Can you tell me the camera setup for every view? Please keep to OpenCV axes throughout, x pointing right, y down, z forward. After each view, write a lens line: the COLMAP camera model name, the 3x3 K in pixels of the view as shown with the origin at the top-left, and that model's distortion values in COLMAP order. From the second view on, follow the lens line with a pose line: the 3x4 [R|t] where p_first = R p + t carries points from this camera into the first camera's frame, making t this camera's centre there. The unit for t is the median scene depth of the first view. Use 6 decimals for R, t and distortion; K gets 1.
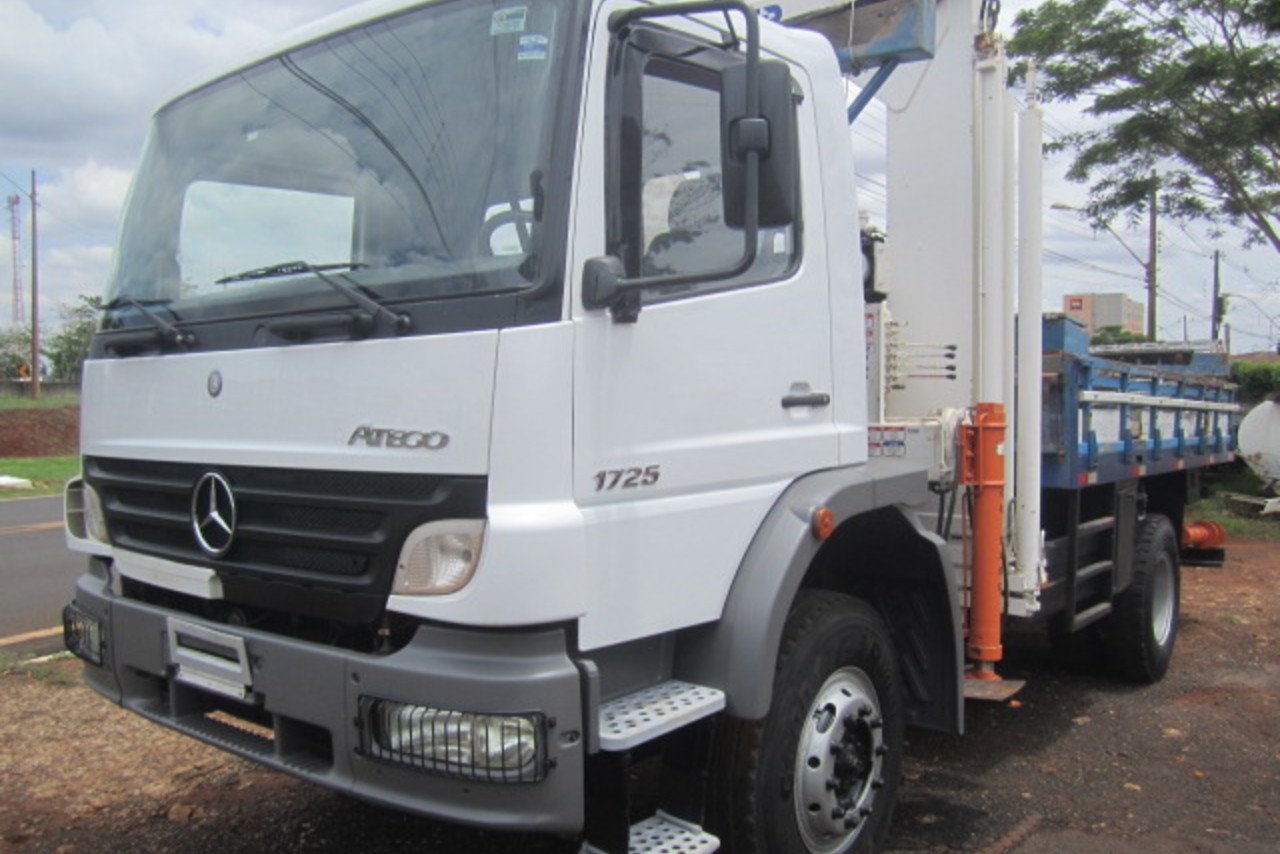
lens RADIAL K [[1076.3, 0, 638.5], [0, 1076.3, 423.6], [0, 0, 1]] dist [-0.054640, -0.003081]
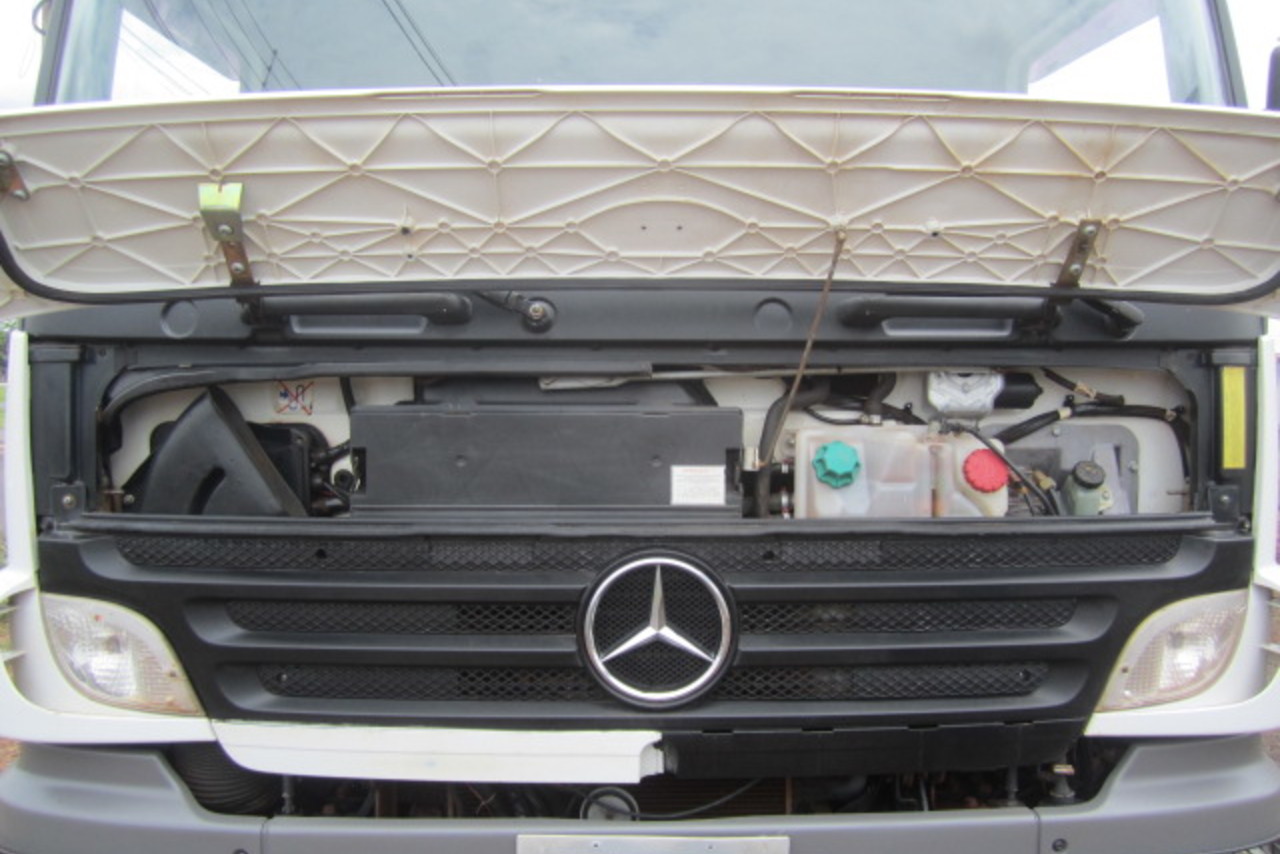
lens RADIAL K [[1076.3, 0, 640.6], [0, 1076.3, 424.3], [0, 0, 1]] dist [-0.054640, -0.003081]
pose [[0.765308, -0.004055, 0.643651, -0.804303], [0.003921, 0.999991, 0.001639, -0.023680], [-0.643652, 0.001269, 0.765317, 0.609596]]
